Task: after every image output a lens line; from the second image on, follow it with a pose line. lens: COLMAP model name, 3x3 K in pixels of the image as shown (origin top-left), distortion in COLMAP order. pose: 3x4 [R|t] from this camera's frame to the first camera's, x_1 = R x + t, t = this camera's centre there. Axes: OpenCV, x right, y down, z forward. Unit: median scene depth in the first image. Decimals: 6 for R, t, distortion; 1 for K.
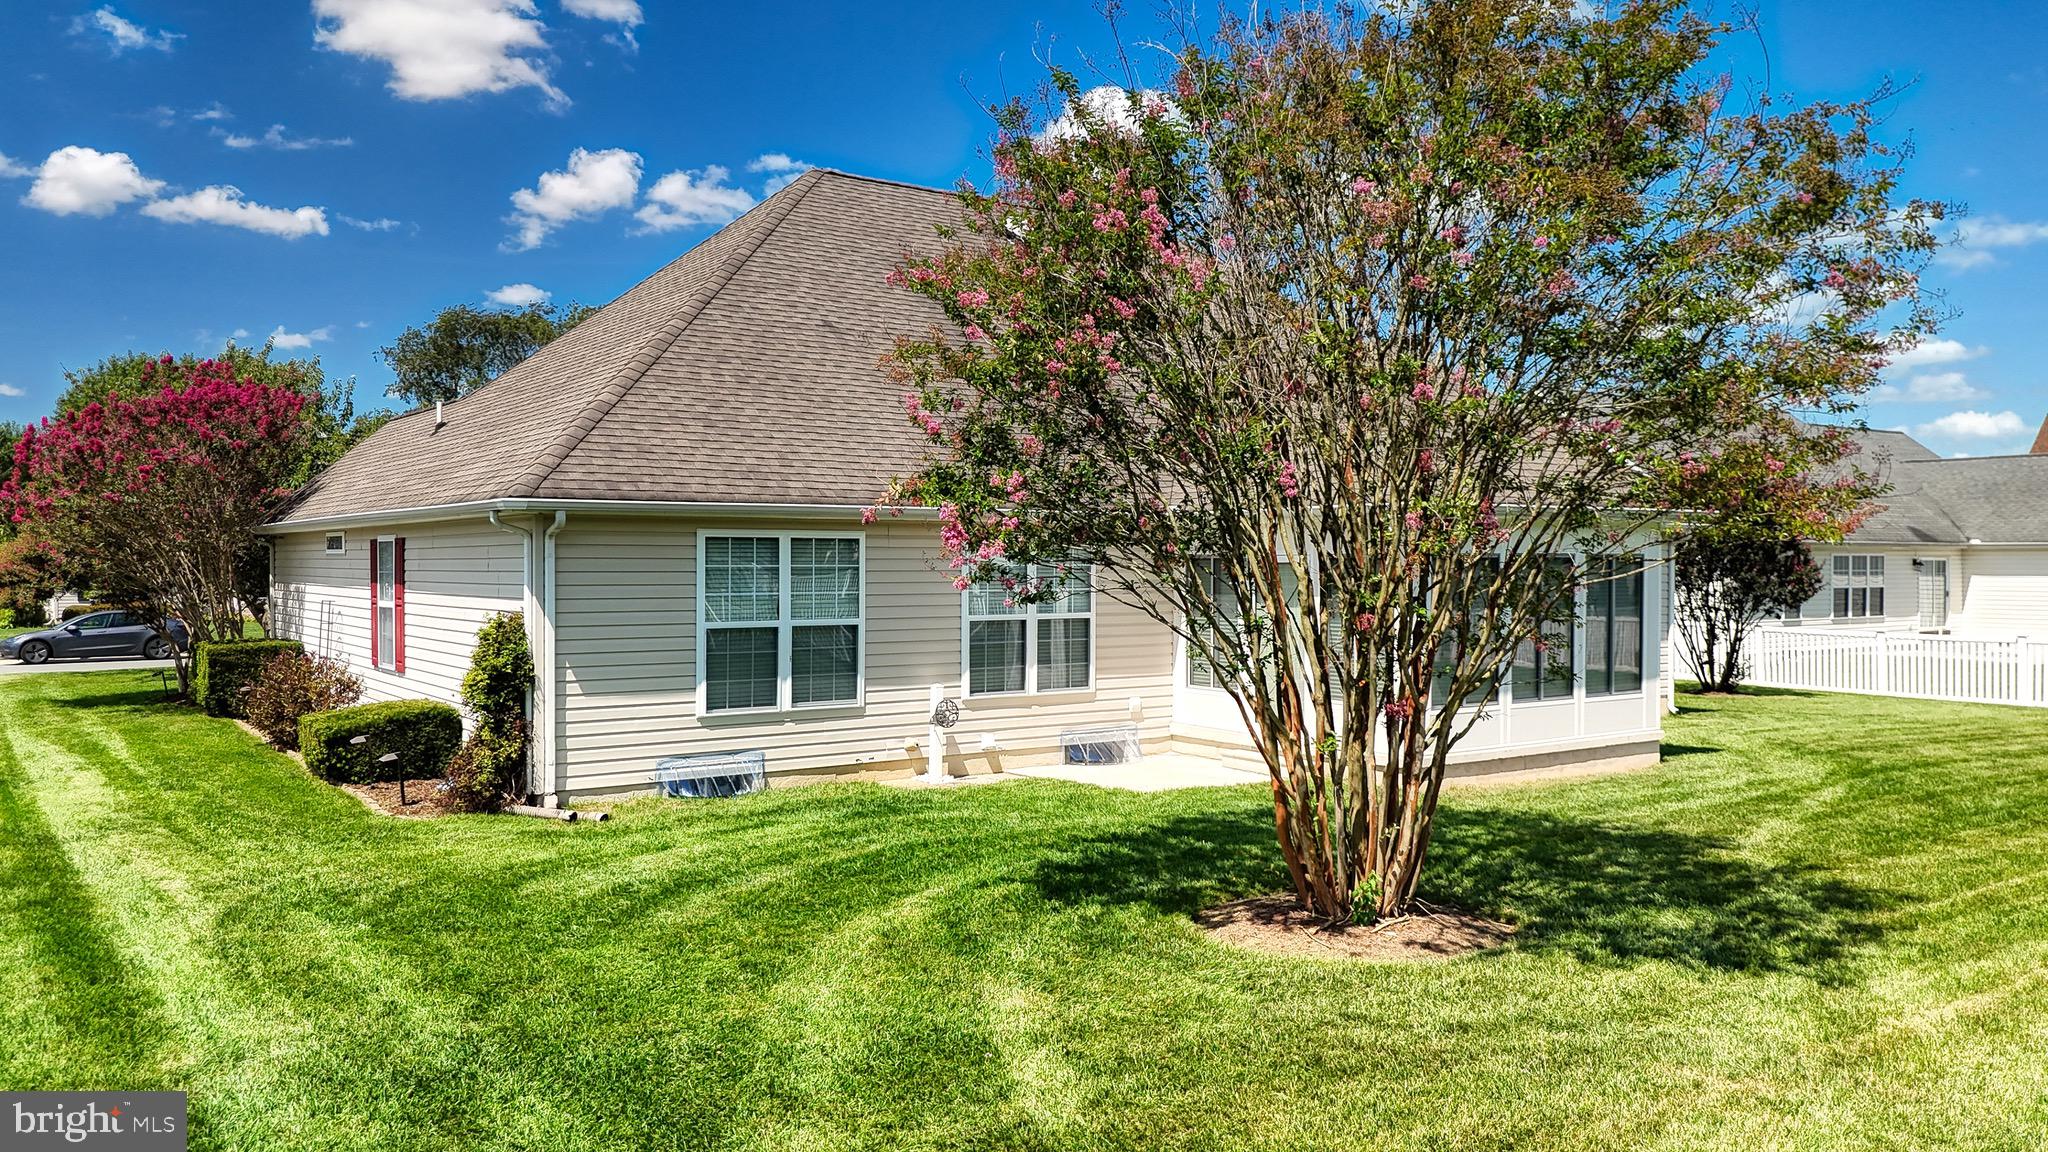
lens RADIAL K [[1528.6, 0, 1024.0], [0, 1528.6, 576.0], [0, 0, 1]] dist [0.062567, -0.041308]
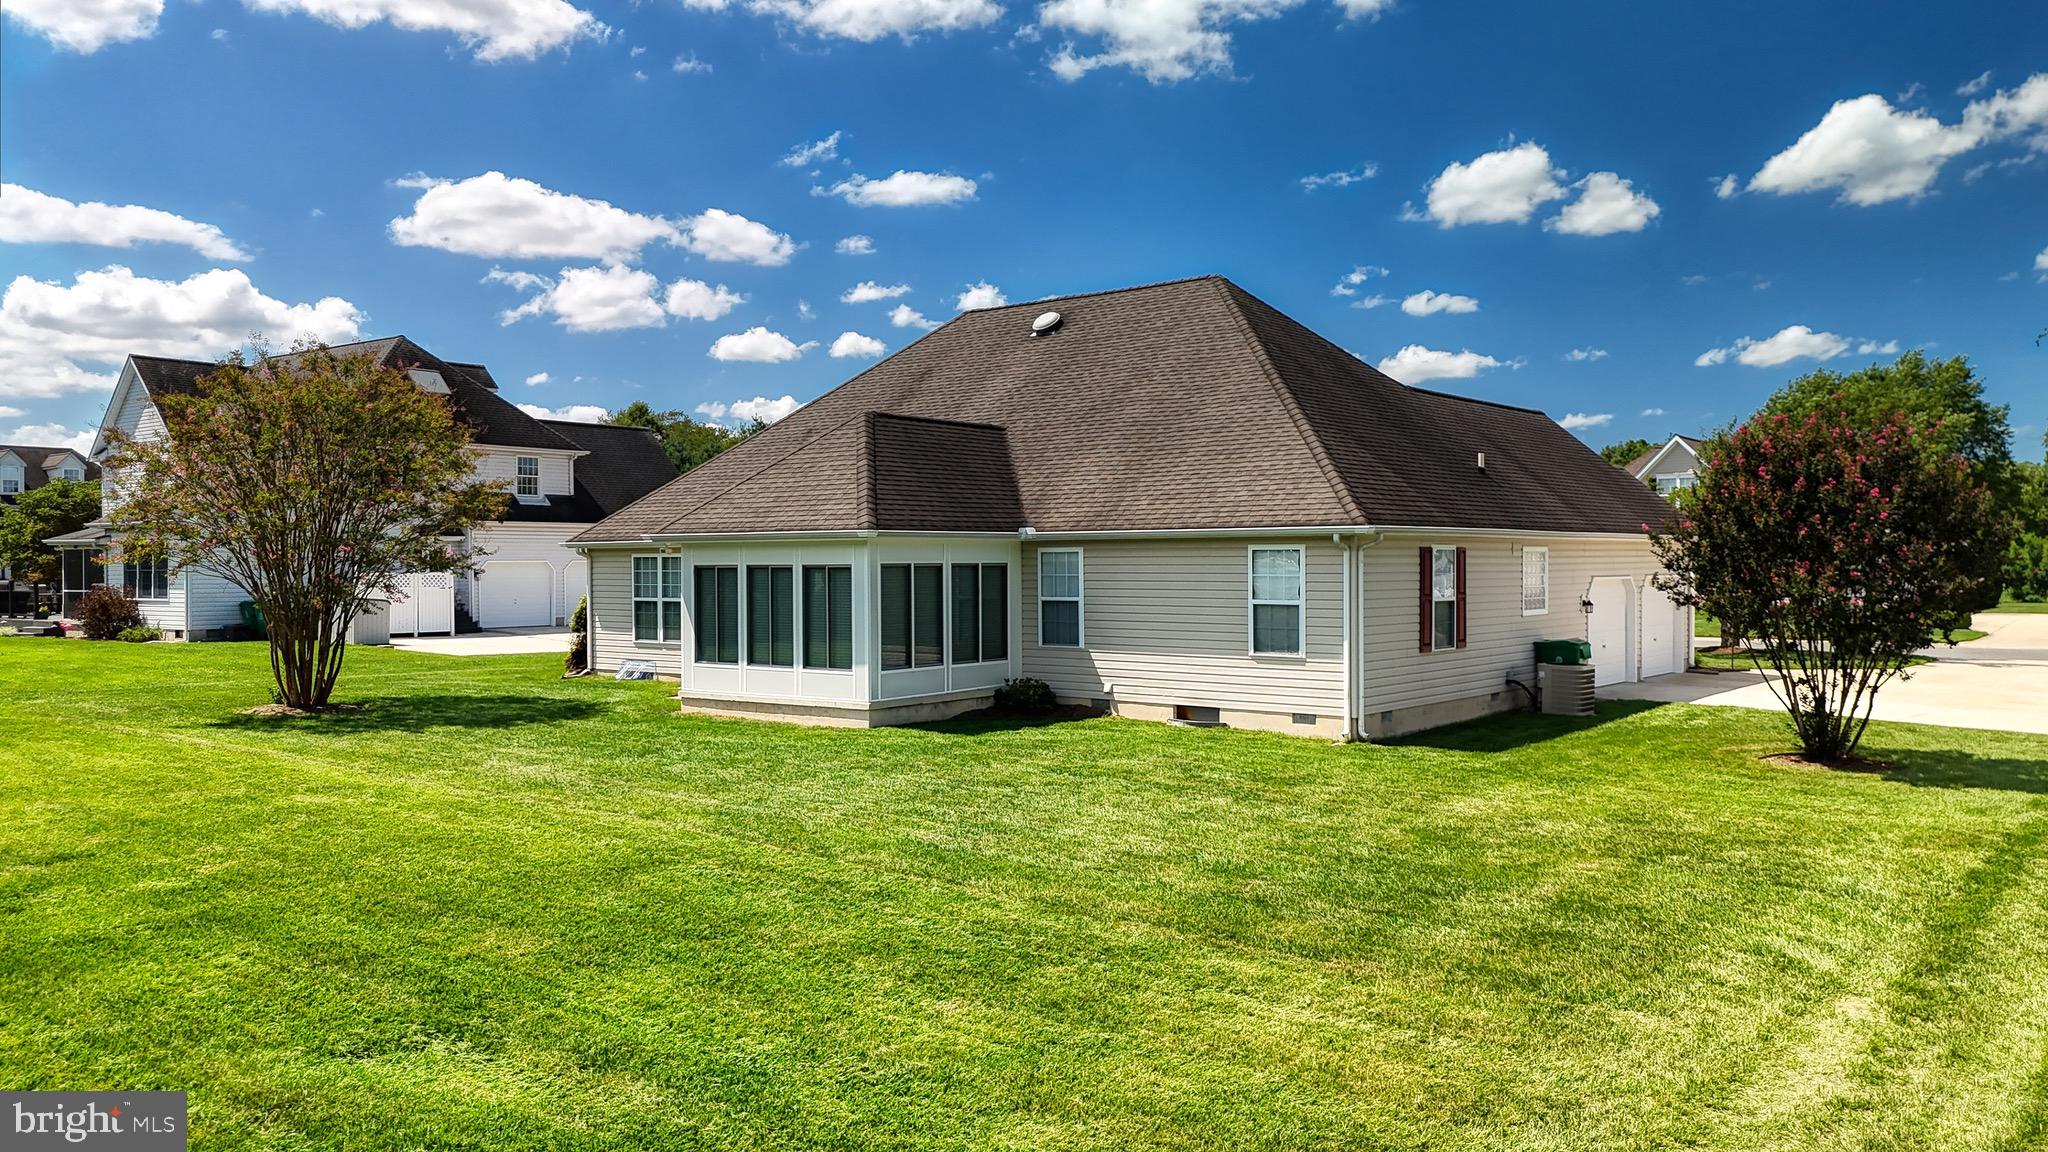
lens RADIAL K [[1528.6, 0, 1024.0], [0, 1528.6, 576.0], [0, 0, 1]] dist [0.062567, -0.041308]
pose [[0.277357, 0.004329, -0.960757, 1.899798], [-0.008411, 0.999962, 0.002078, -0.008528], [0.960730, 0.007505, 0.277383, 0.891206]]
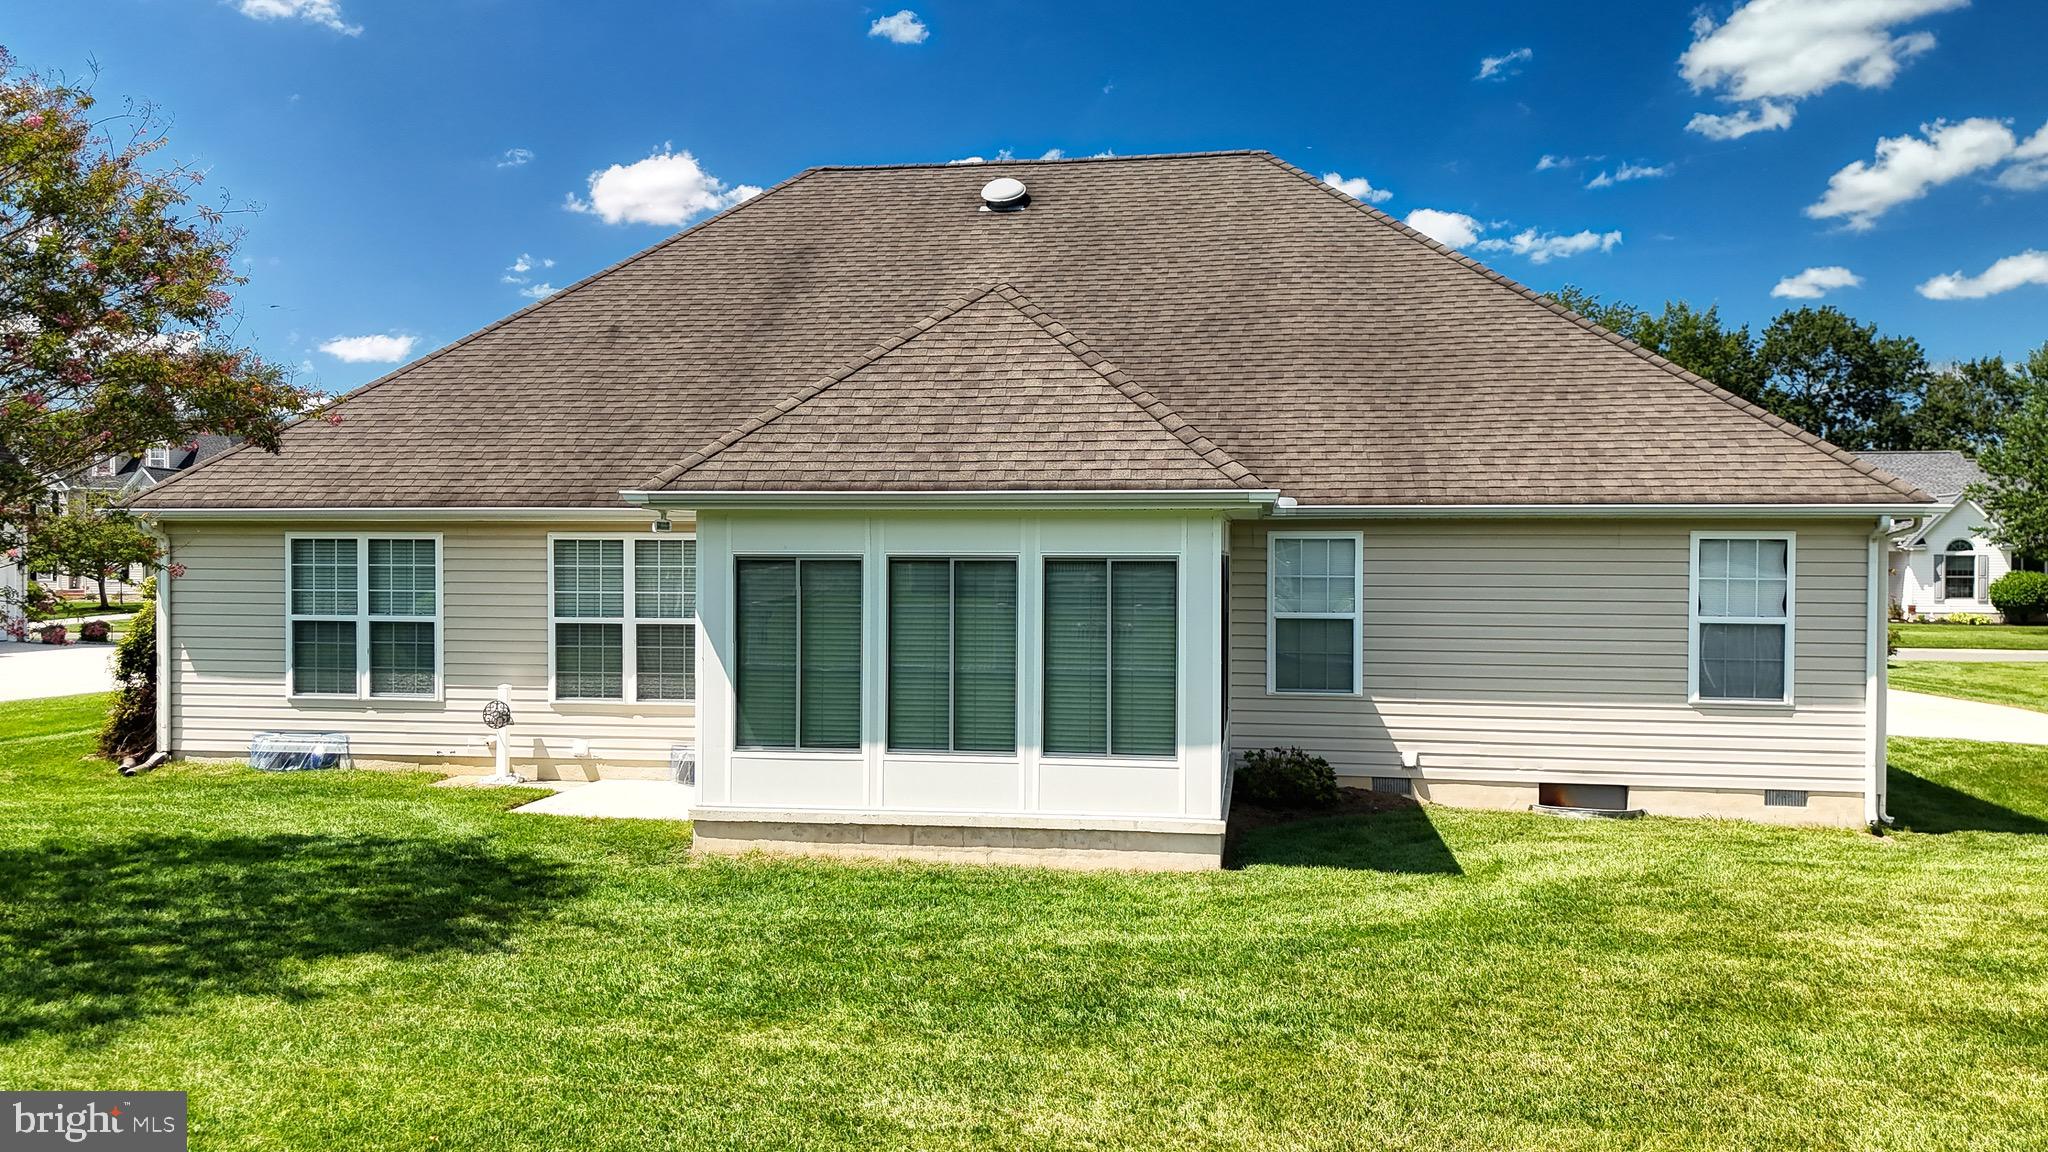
lens RADIAL K [[1548.1, 0, 1024.0], [0, 1548.1, 576.0], [0, 0, 1]] dist [0.028619, -0.000731]
pose [[0.715073, 0.007689, -0.699008, 0.938194], [-0.012258, 0.999924, -0.001540, -0.003004], [0.698943, 0.009670, 0.715112, 0.534593]]
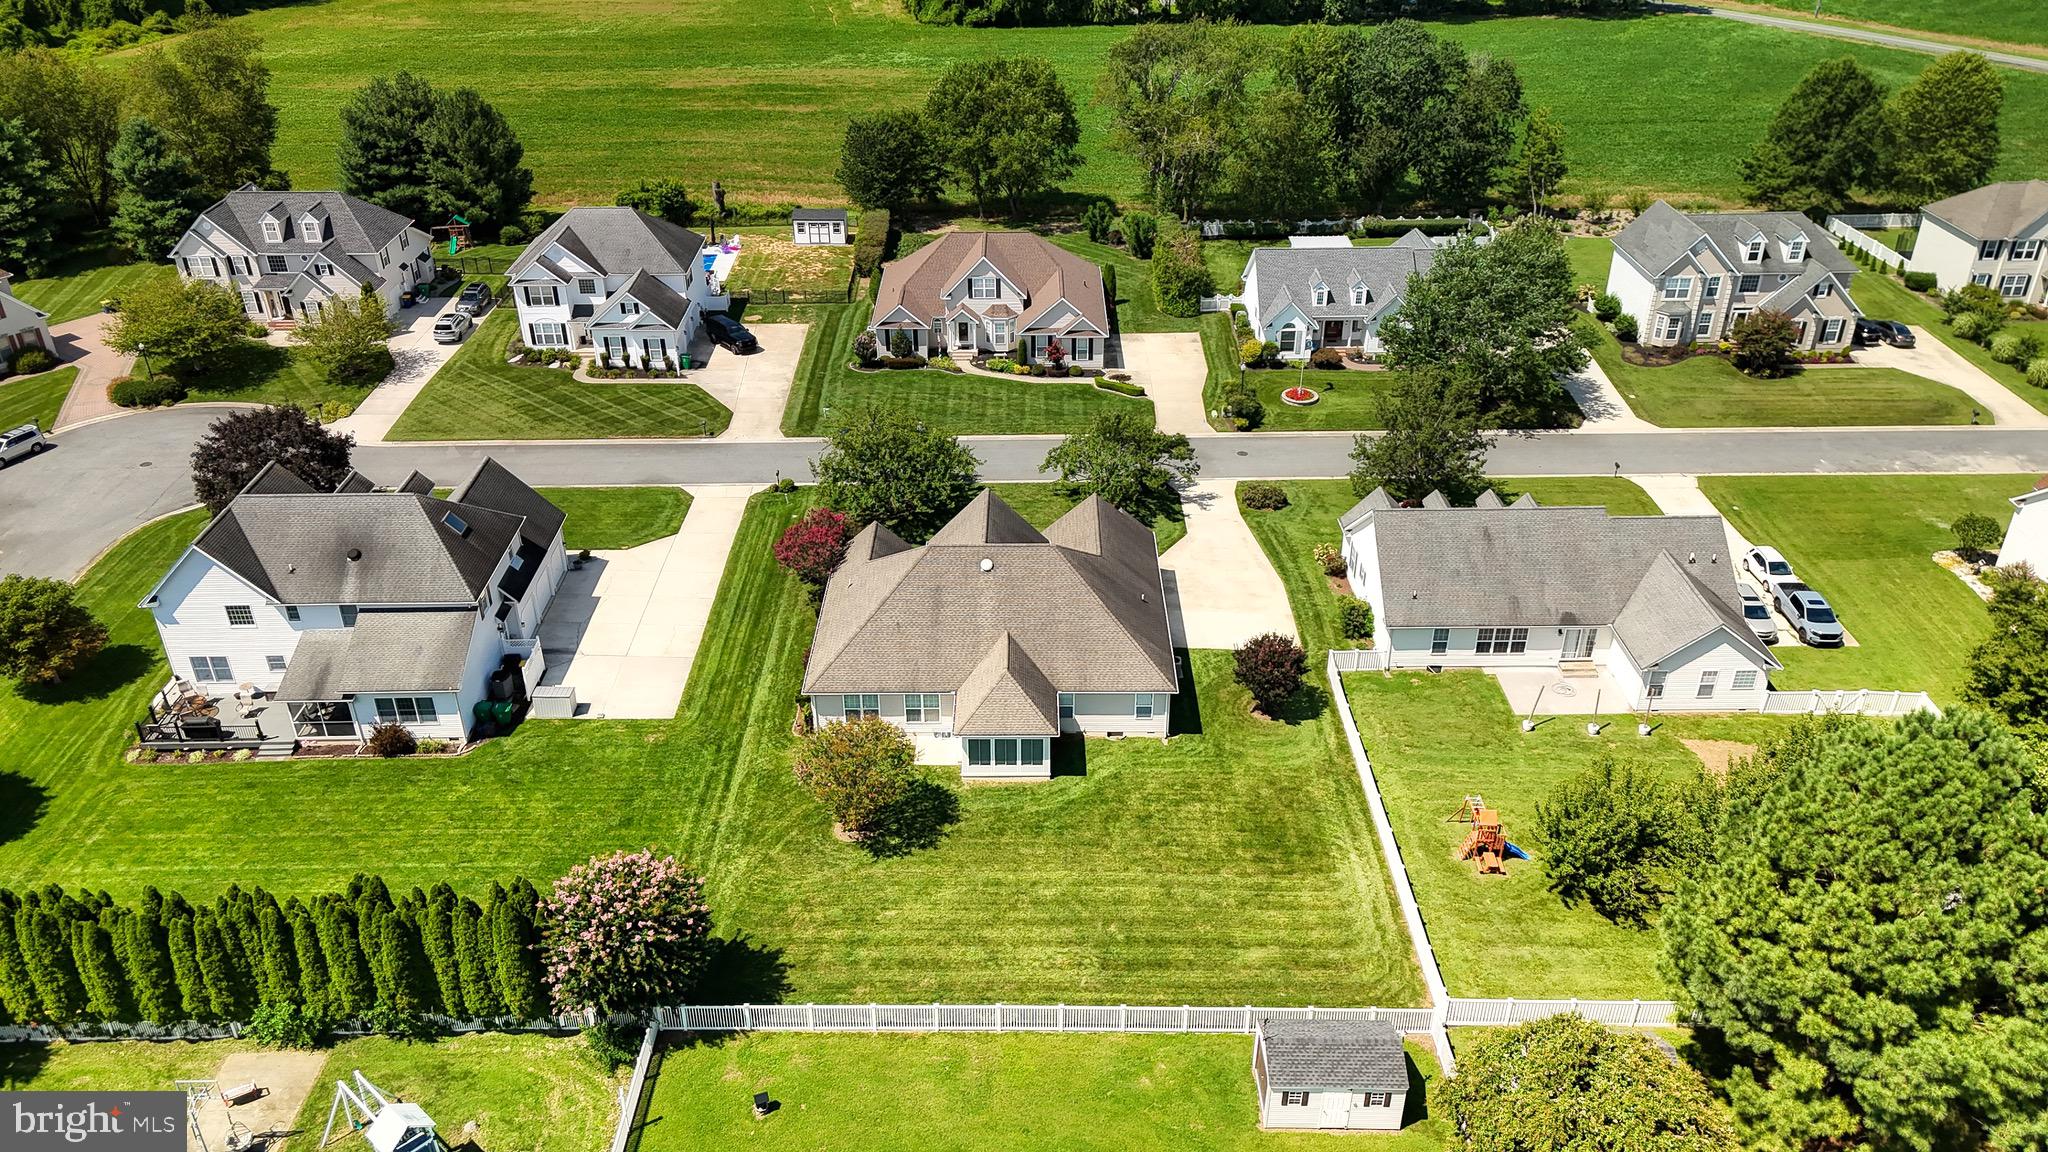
lens RADIAL K [[1548.1, 0, 1024.0], [0, 1548.1, 576.0], [0, 0, 1]] dist [0.028619, -0.000731]
pose [[0.812702, 0.292003, -0.504231, 2.660326], [-0.003602, 0.867868, 0.496783, -2.800196], [0.582668, -0.401920, 0.706370, -2.049641]]
